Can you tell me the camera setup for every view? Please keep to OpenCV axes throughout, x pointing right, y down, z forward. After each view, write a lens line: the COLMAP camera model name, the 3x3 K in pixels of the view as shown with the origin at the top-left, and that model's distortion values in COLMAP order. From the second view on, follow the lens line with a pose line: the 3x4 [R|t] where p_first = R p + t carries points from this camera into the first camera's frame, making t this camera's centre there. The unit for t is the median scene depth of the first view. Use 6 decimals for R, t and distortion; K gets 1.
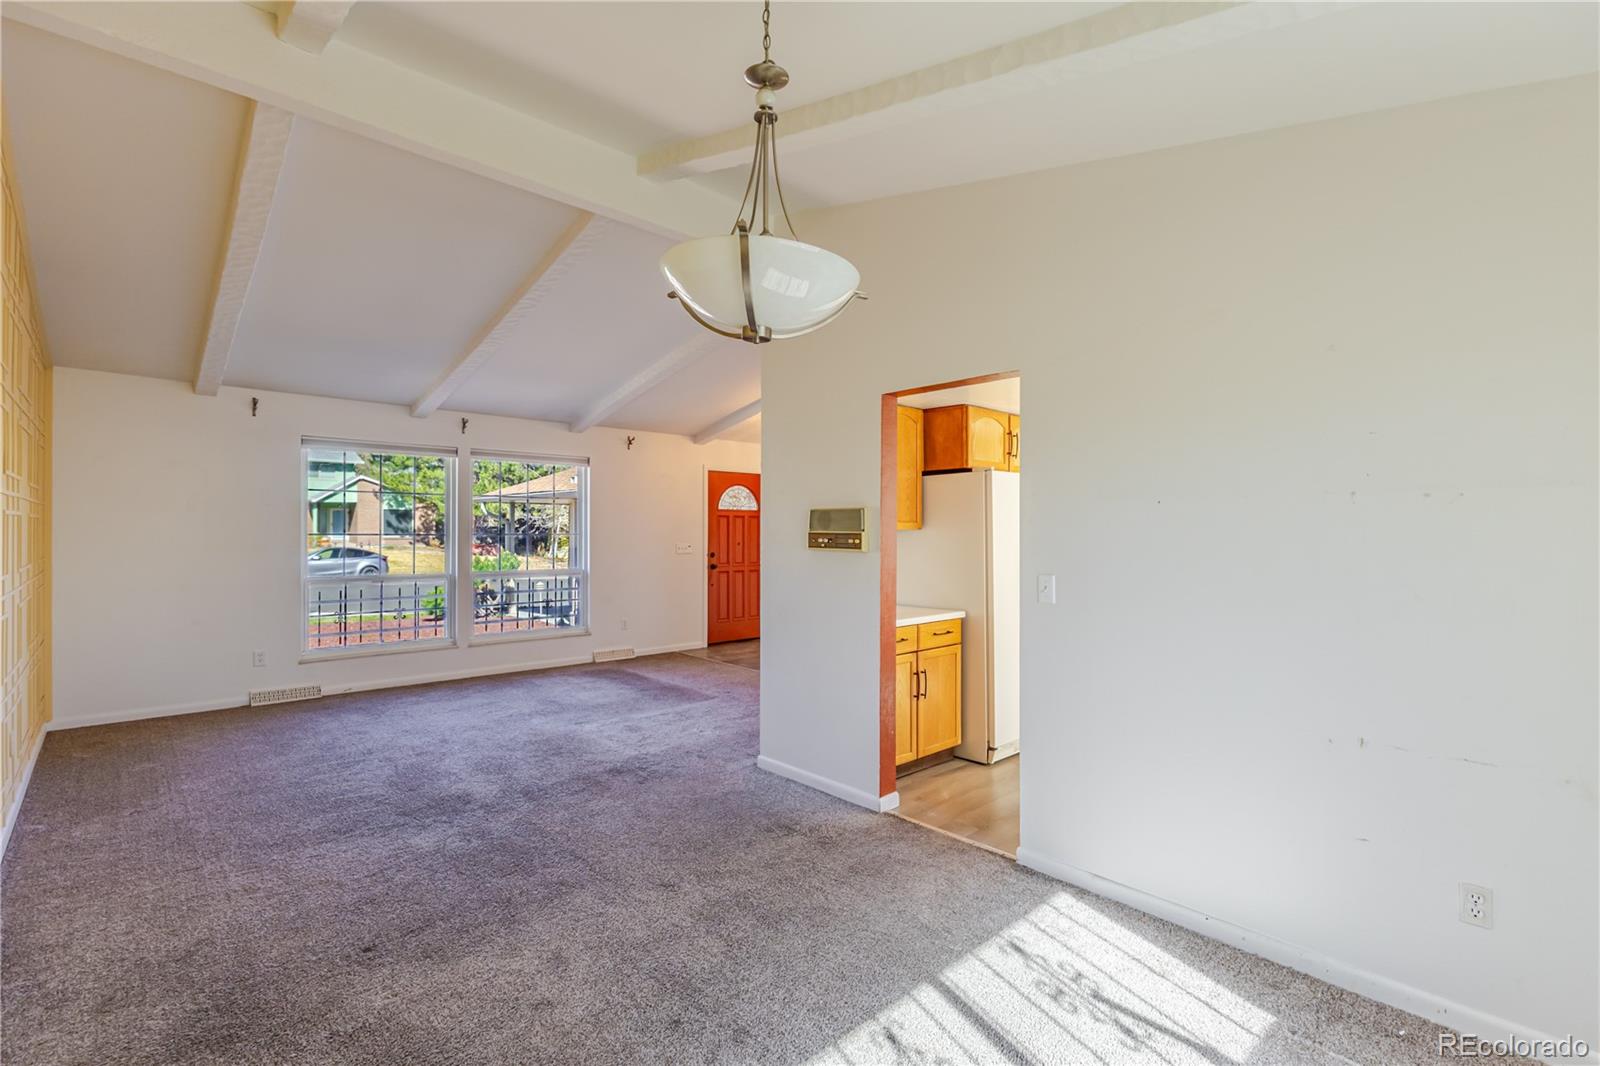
lens RADIAL K [[729.8, 0, 802.8], [0, 729.8, 534.3], [0, 0, 1]] dist [-0.002776, 0.000311]
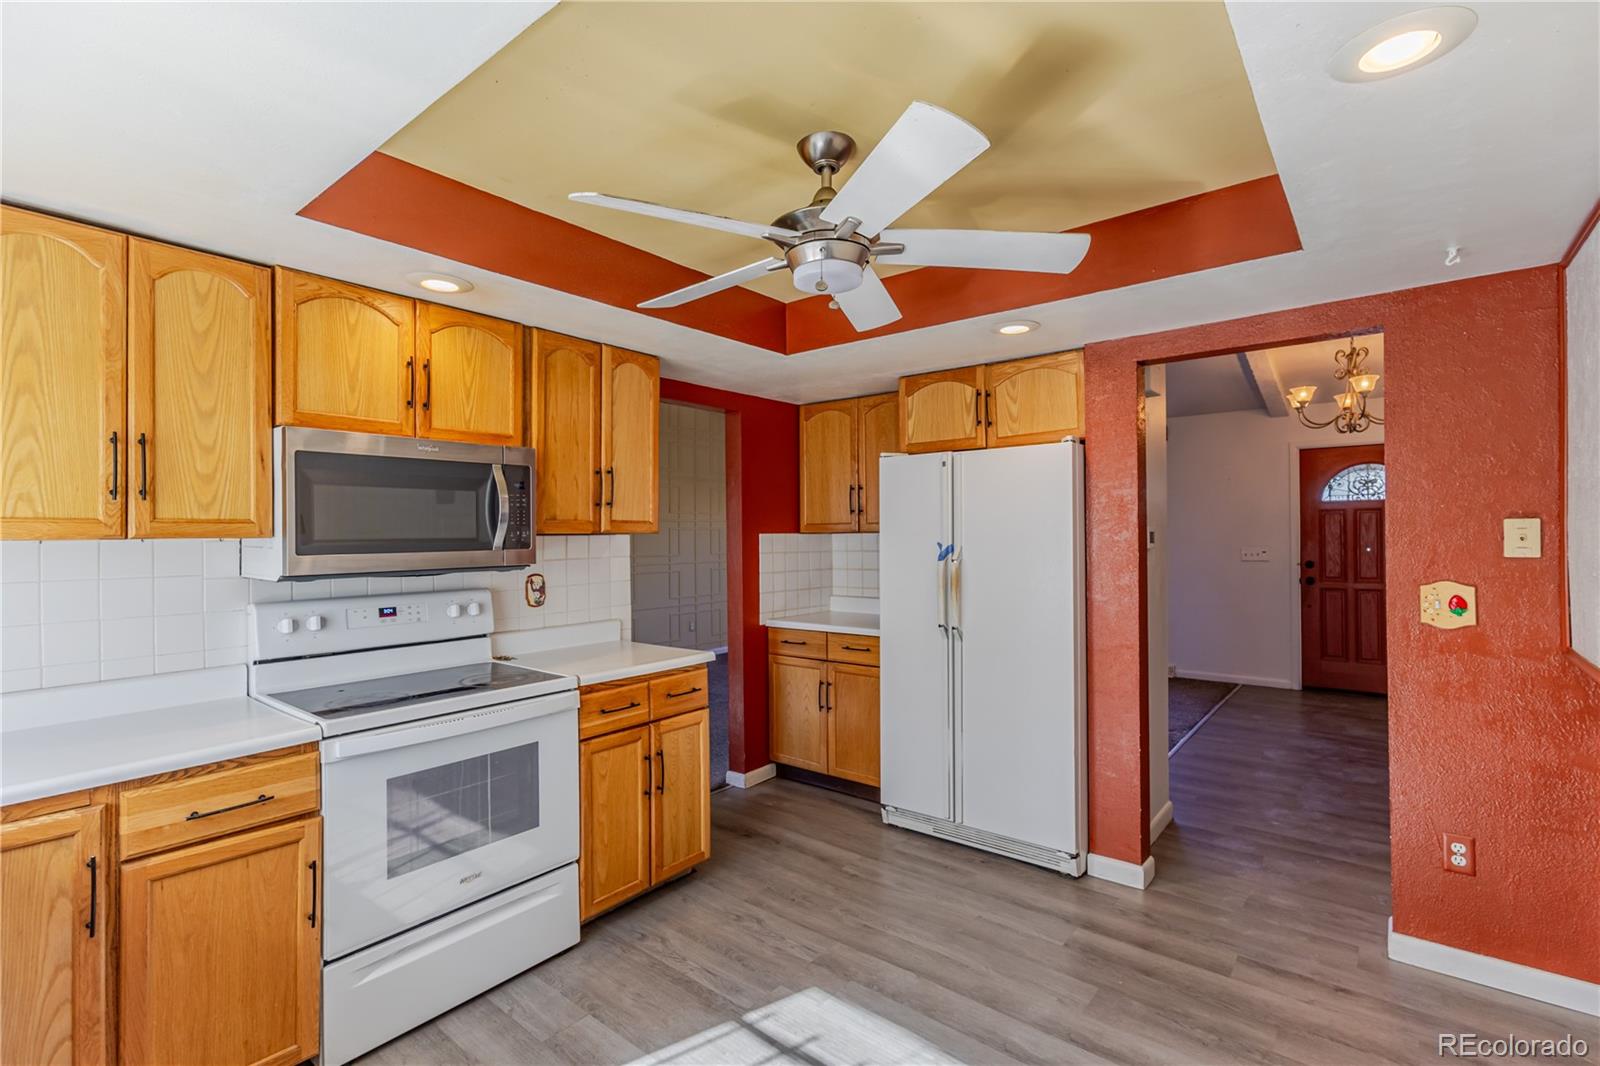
lens RADIAL K [[729.8, 0, 802.8], [0, 729.8, 534.3], [0, 0, 1]] dist [-0.002776, 0.000311]
pose [[0.139333, -0.002553, -0.990242, 0.494660], [0.001847, 0.999996, -0.002318, -0.001294], [0.990244, -0.001506, 0.139337, 0.376667]]
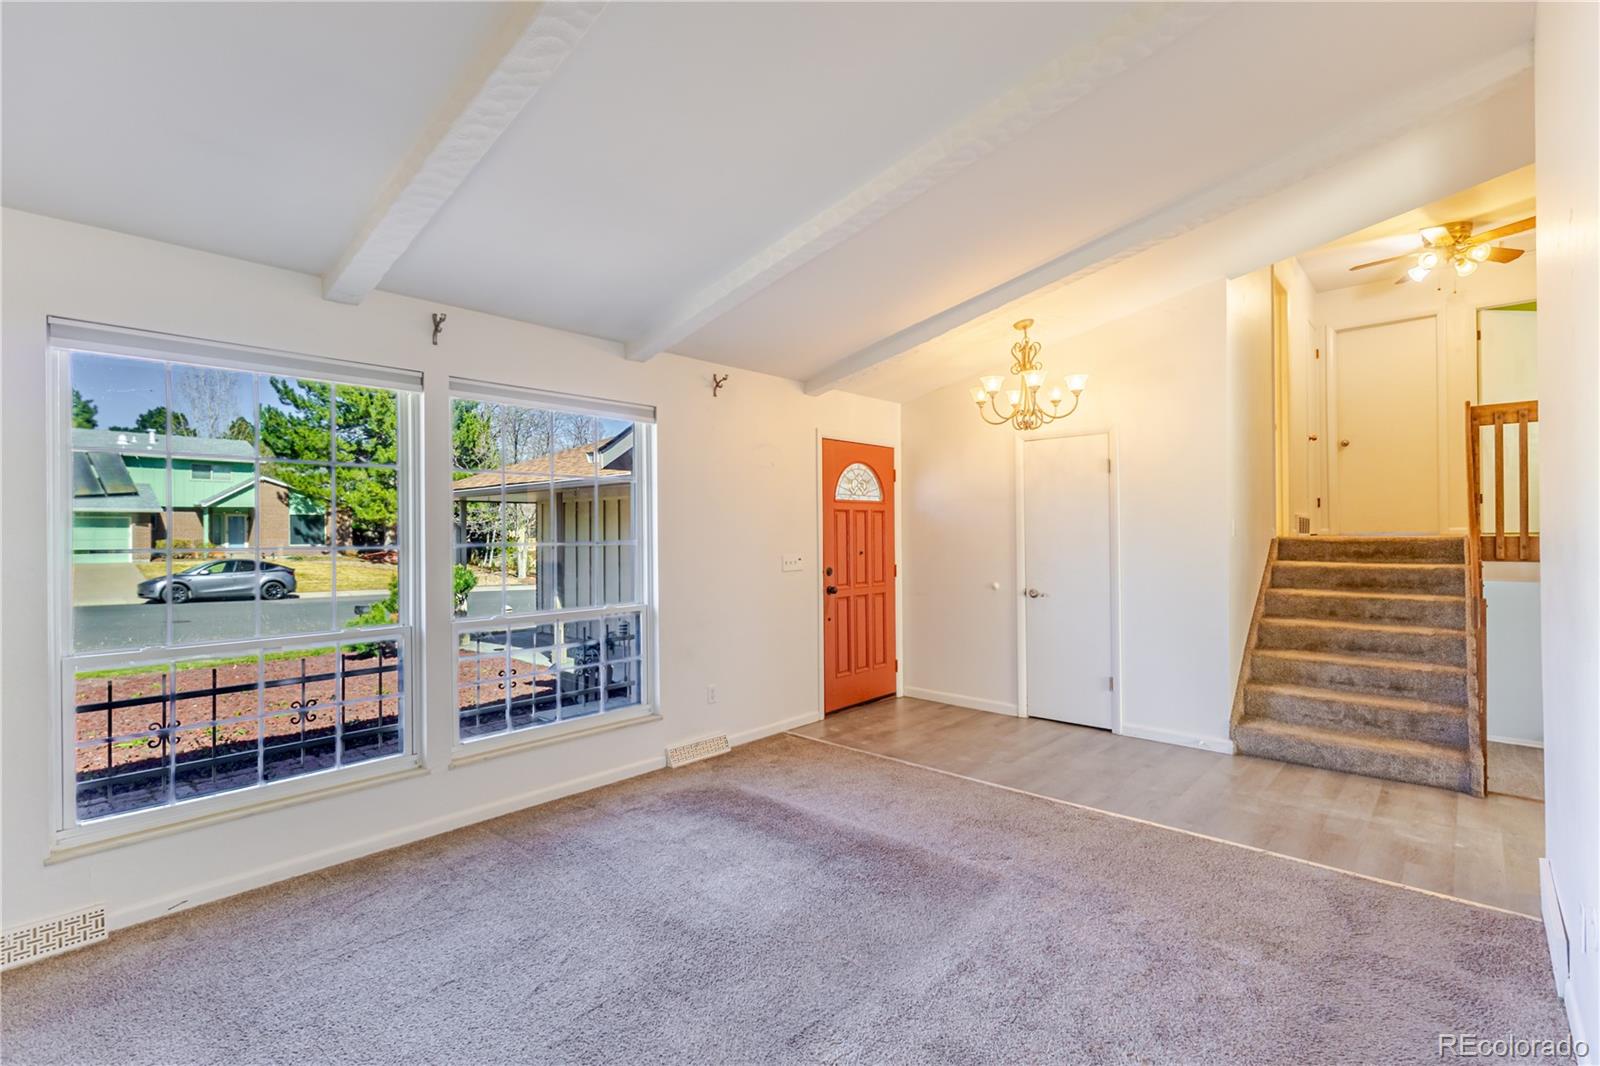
lens RADIAL K [[725.9, 0, 800.0], [0, 725.9, 533.0], [0, 0, 1]] dist [-0.000573, 0.000553]
pose [[0.996021, -0.011264, 0.088399, -0.192516], [0.011757, 0.999918, -0.005053, -0.002303], [-0.088334, 0.006072, 0.996072, 0.355296]]
